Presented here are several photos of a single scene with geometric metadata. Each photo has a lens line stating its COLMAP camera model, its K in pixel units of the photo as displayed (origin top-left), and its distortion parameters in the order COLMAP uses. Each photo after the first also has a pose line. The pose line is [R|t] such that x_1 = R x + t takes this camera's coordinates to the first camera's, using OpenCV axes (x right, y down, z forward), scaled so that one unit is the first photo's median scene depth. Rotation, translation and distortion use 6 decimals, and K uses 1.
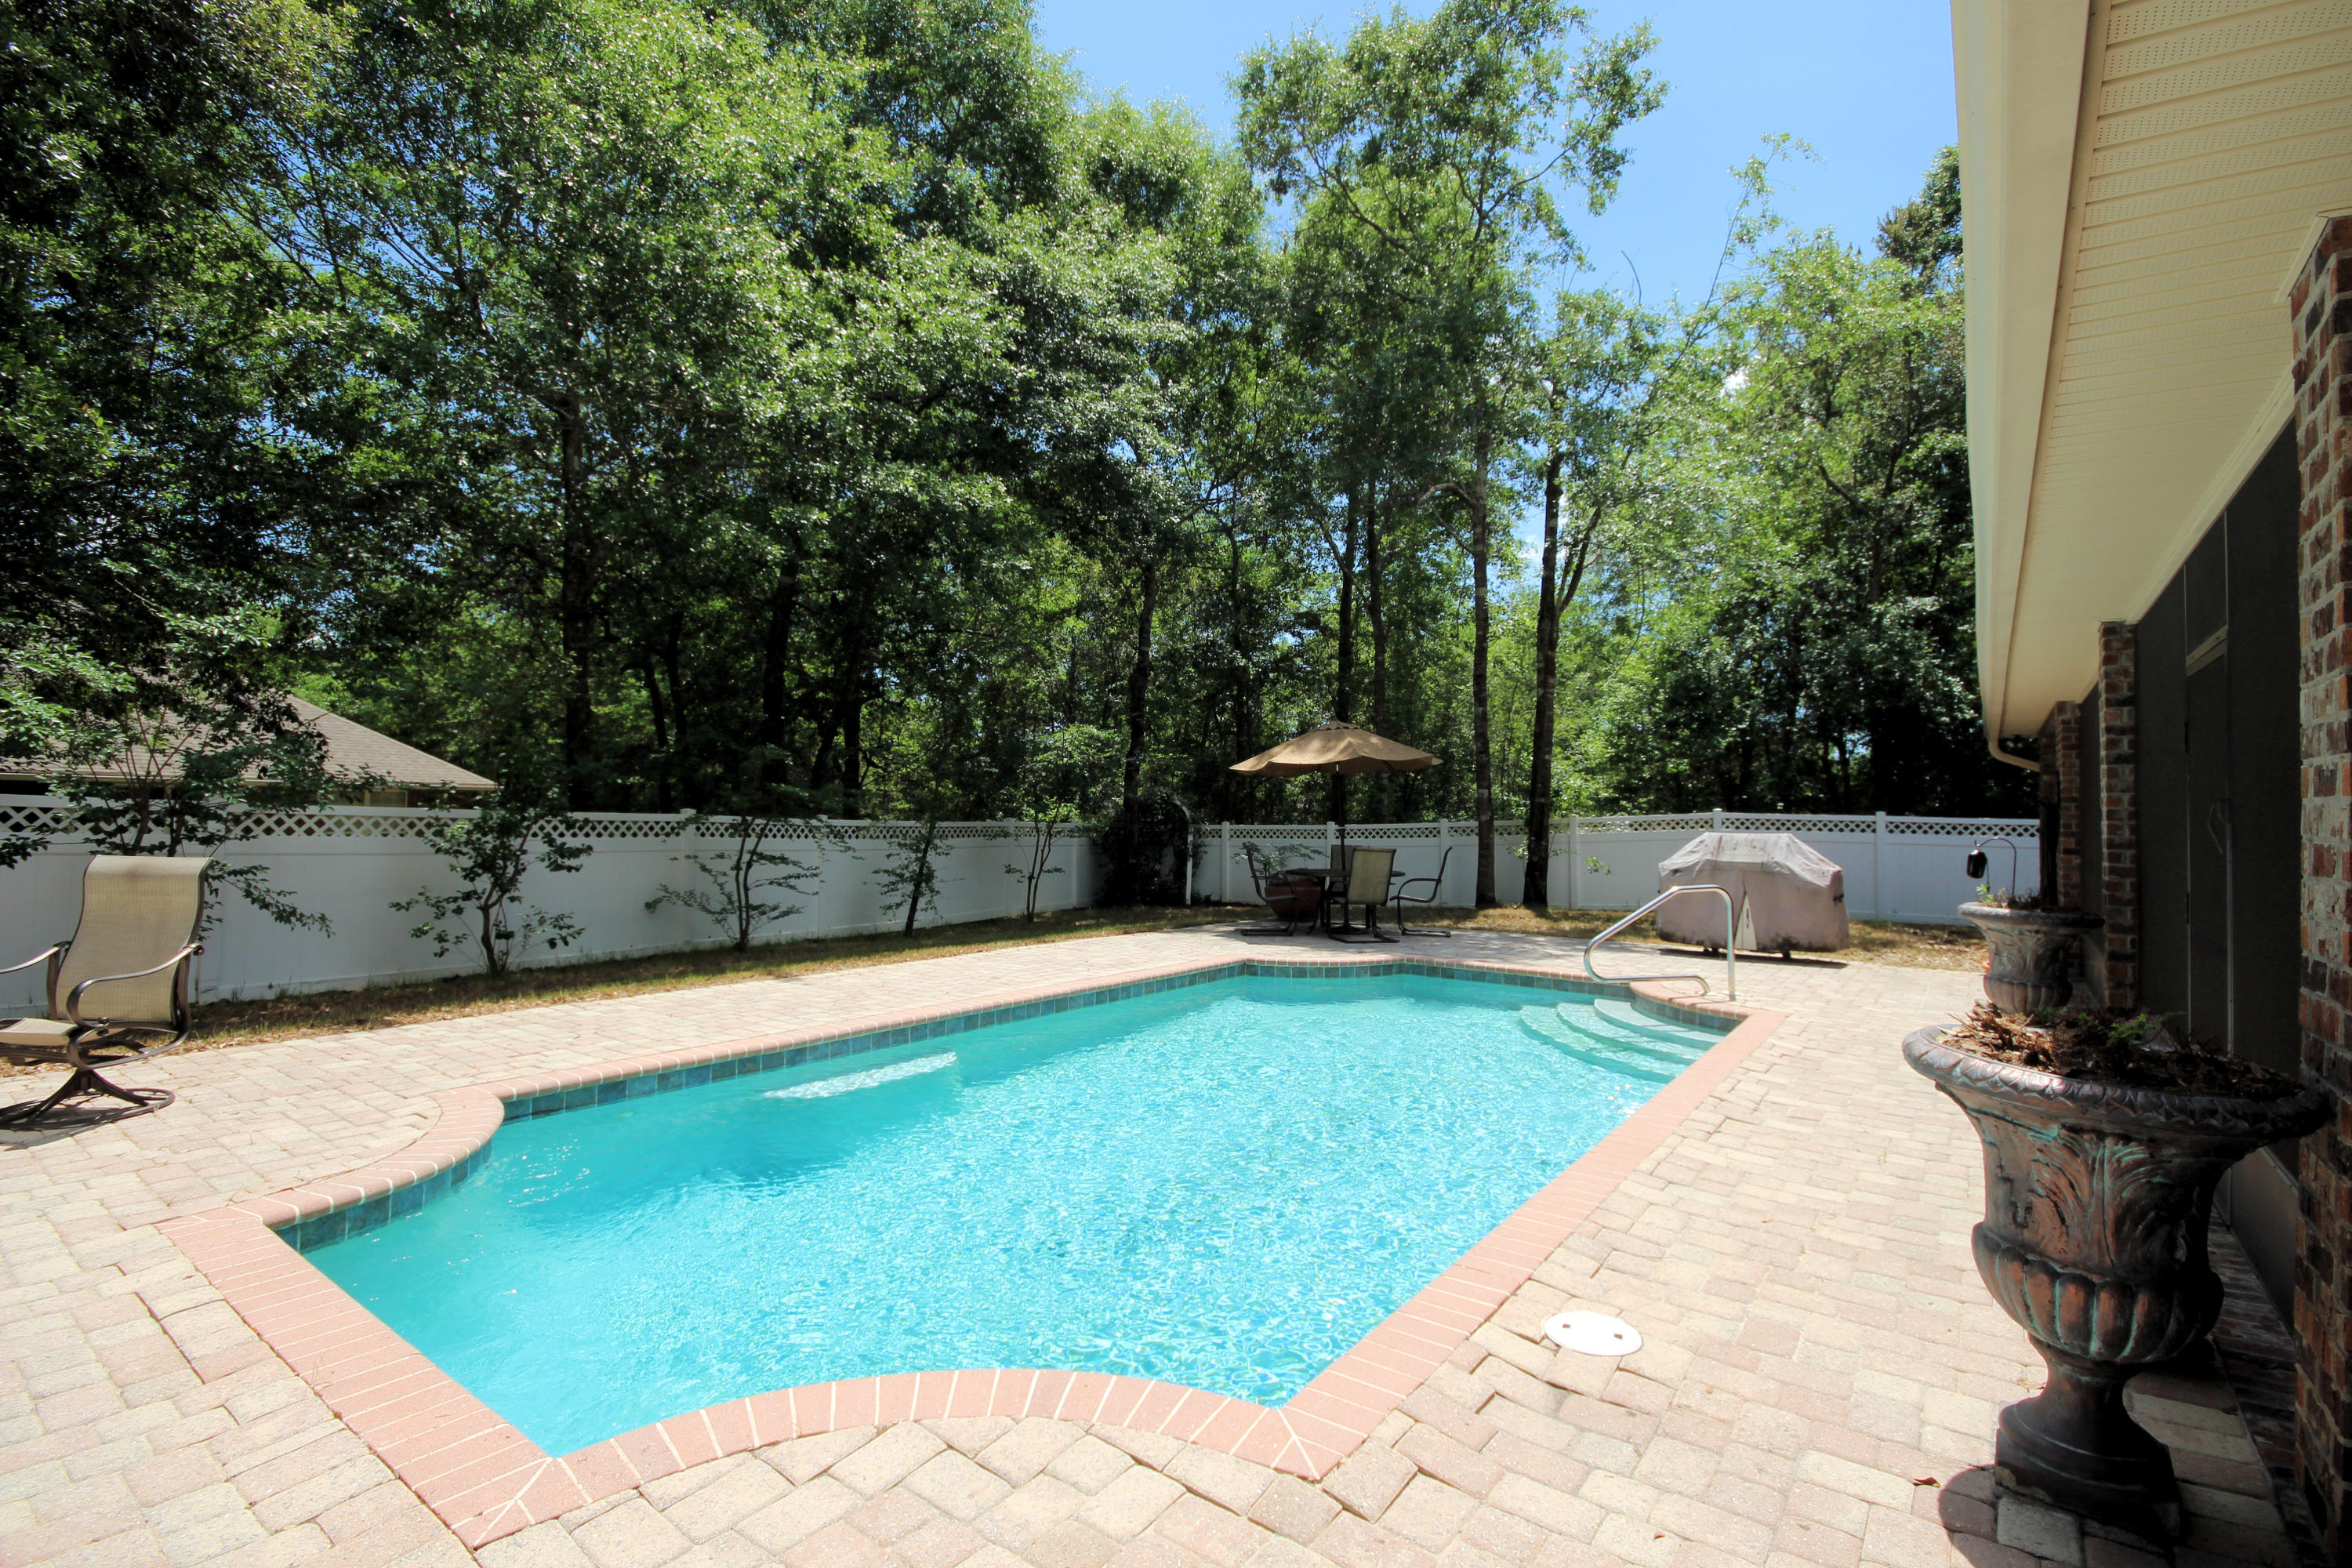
lens RADIAL K [[1086.9, 0, 1187.9], [0, 1086.9, 790.6], [0, 0, 1]] dist [0.001172, -0.004266]
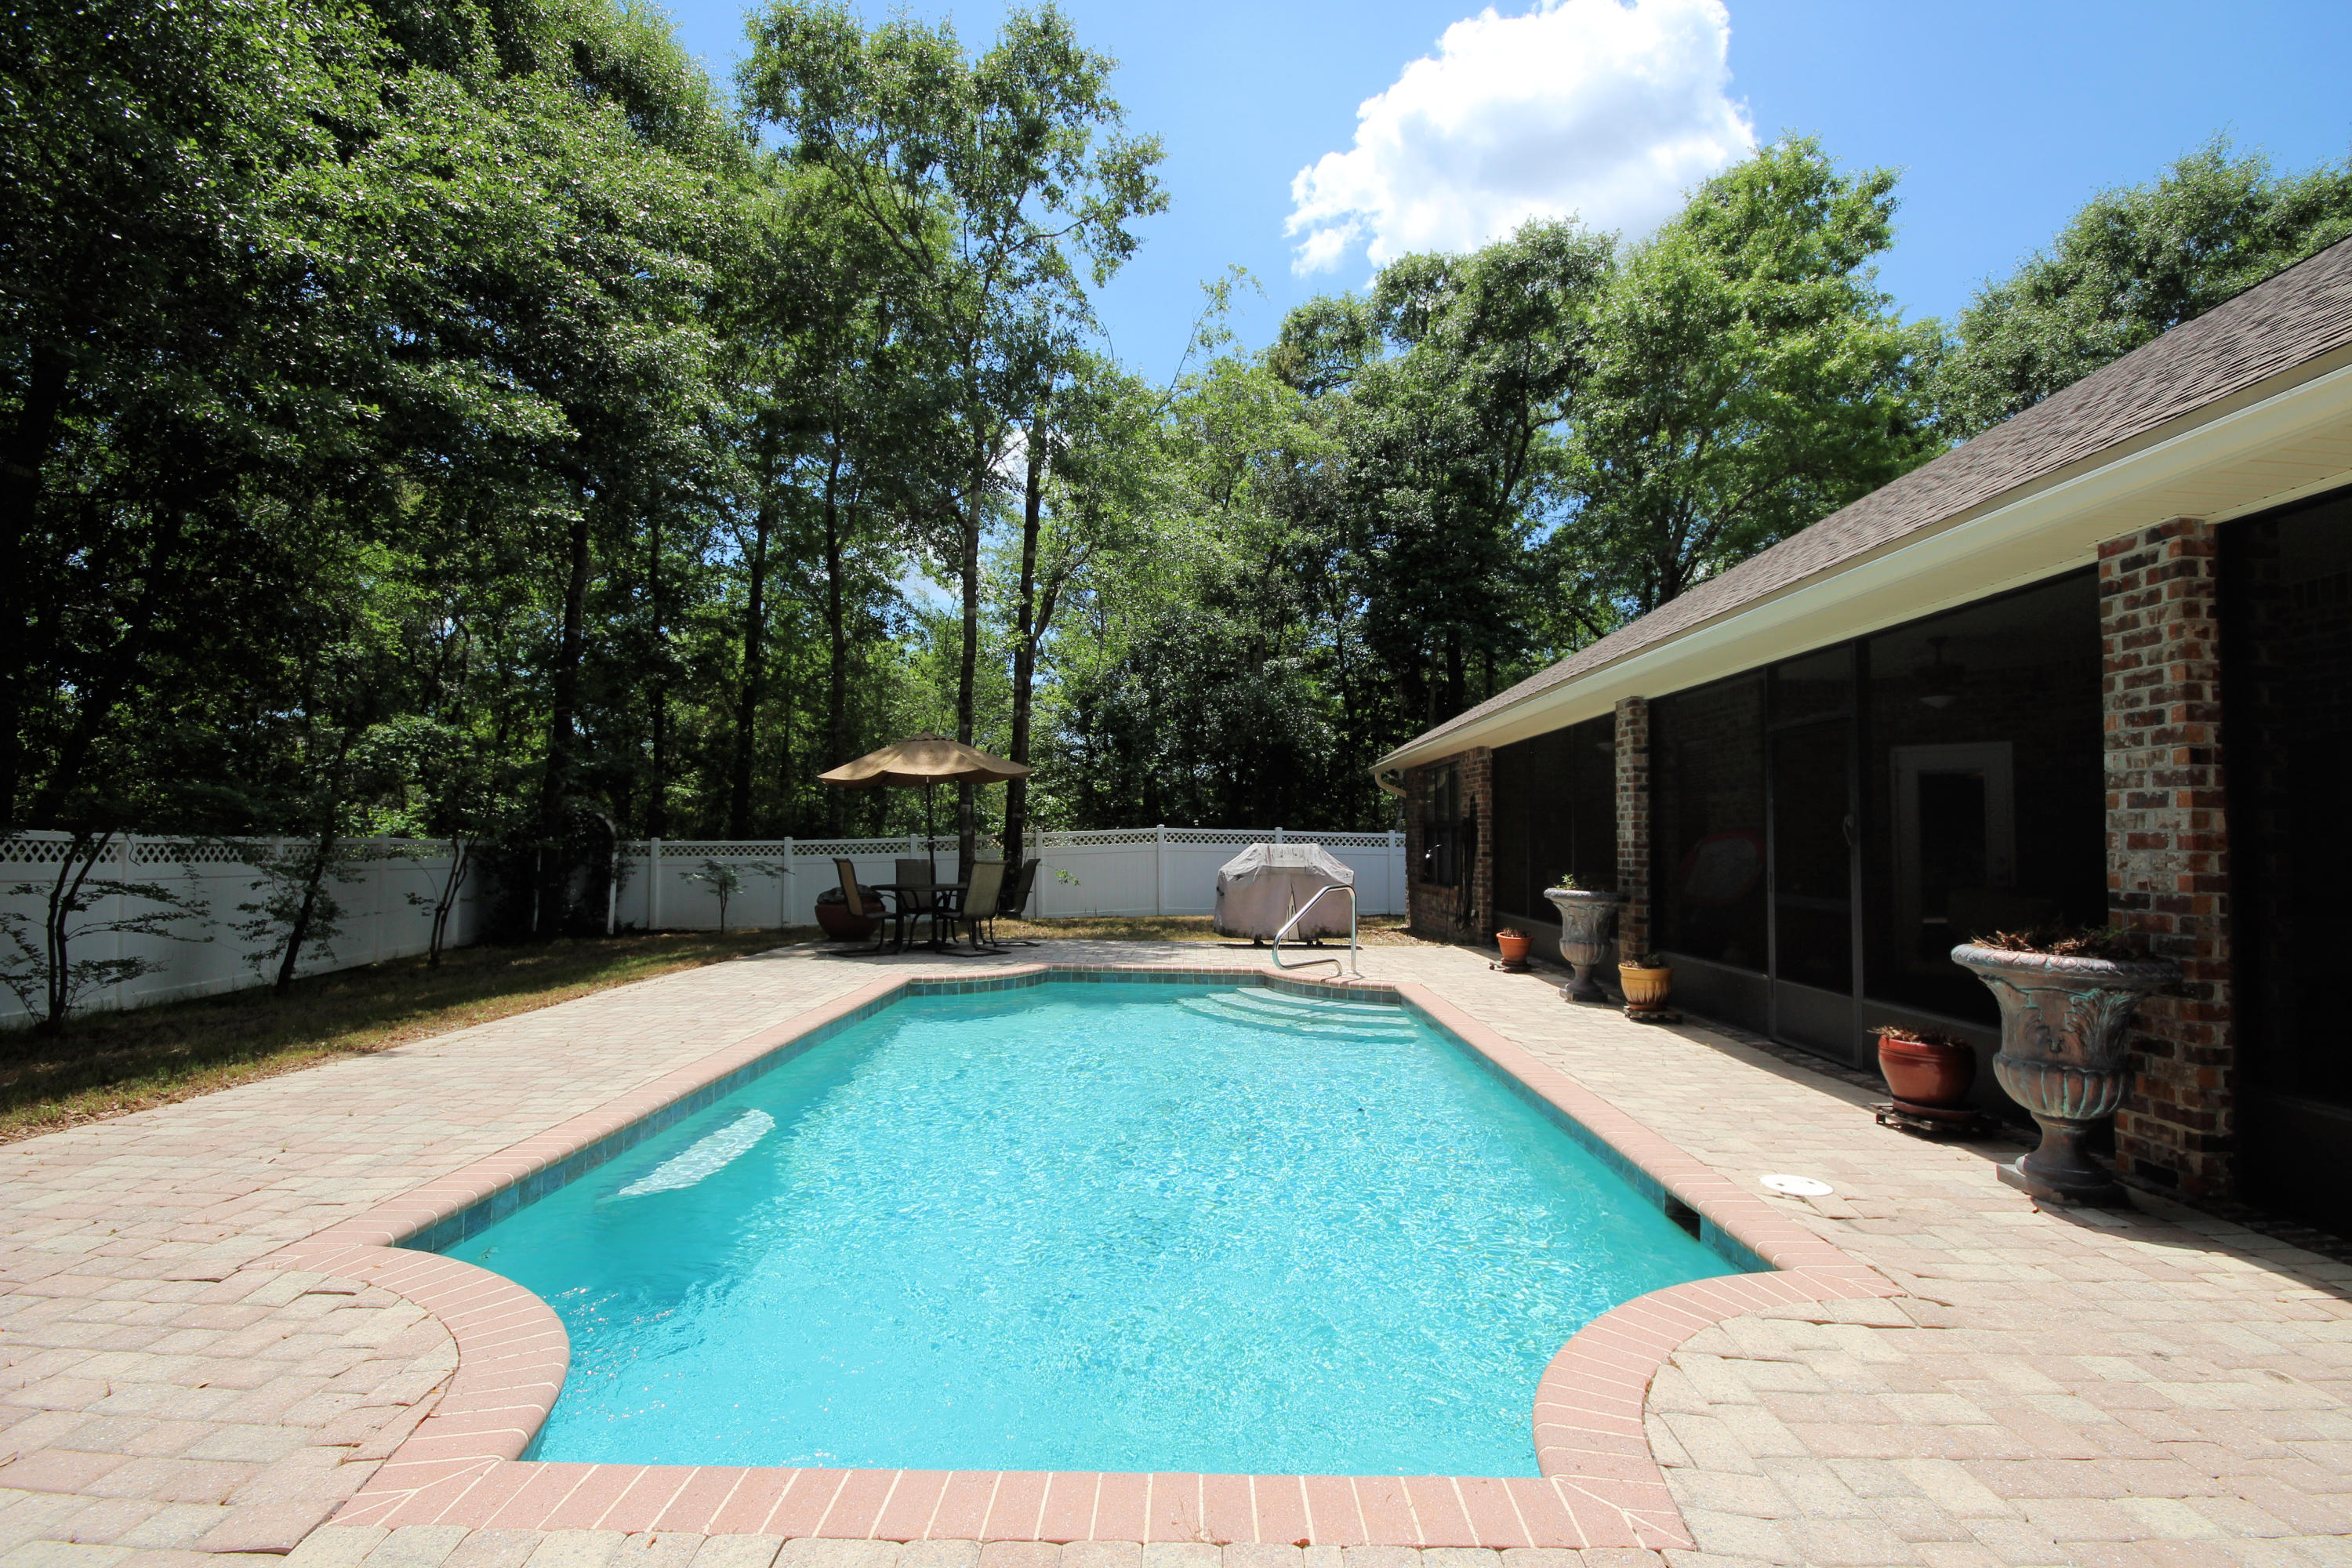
lens RADIAL K [[1086.9, 0, 1203.6], [0, 1086.9, 790.2], [0, 0, 1]] dist [0.001172, -0.004266]
pose [[0.801587, 0.023185, 0.597429, -0.263164], [-0.013556, 0.999696, -0.020607, 0.005716], [-0.597725, 0.008419, 0.801657, 0.076228]]
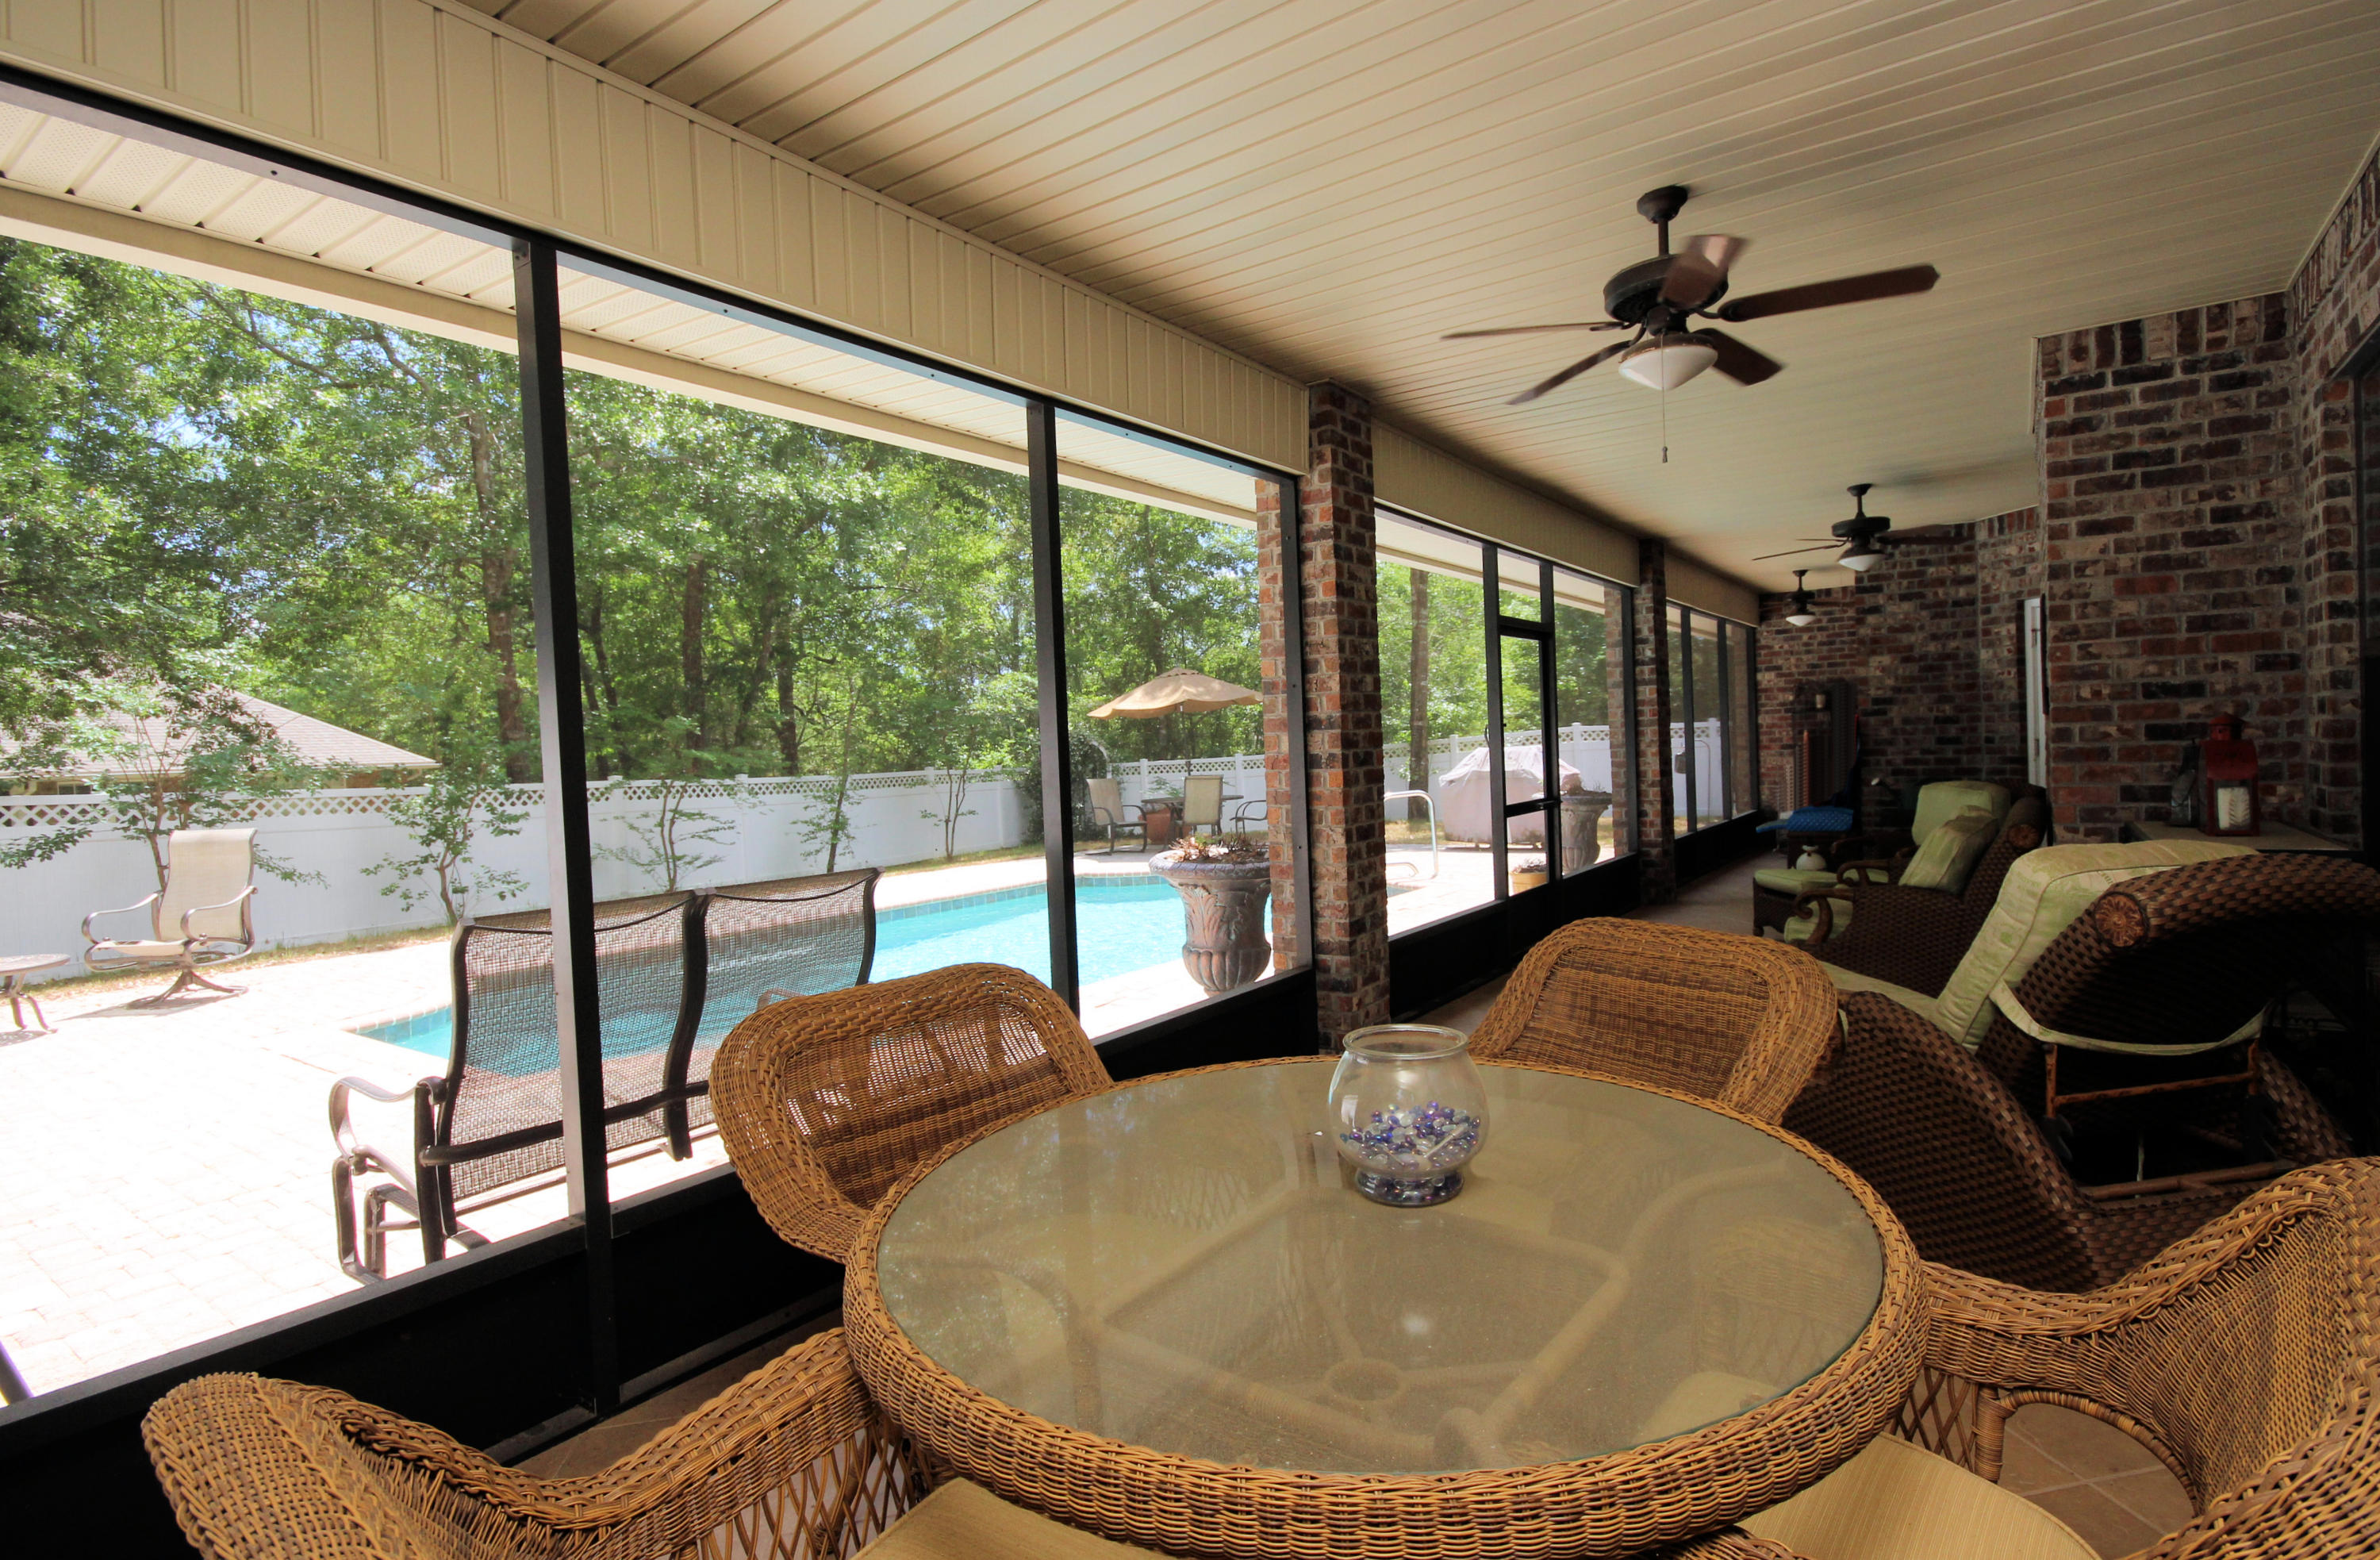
lens RADIAL K [[1149.1, 0, 1234.6], [0, 1149.1, 786.3], [0, 0, 1]] dist [-0.004921, -0.001277]
pose [[0.997451, -0.055972, 0.044253, 0.141575], [0.053494, 0.997034, 0.055332, -0.004296], [-0.047219, -0.052824, 0.997487, -0.240811]]
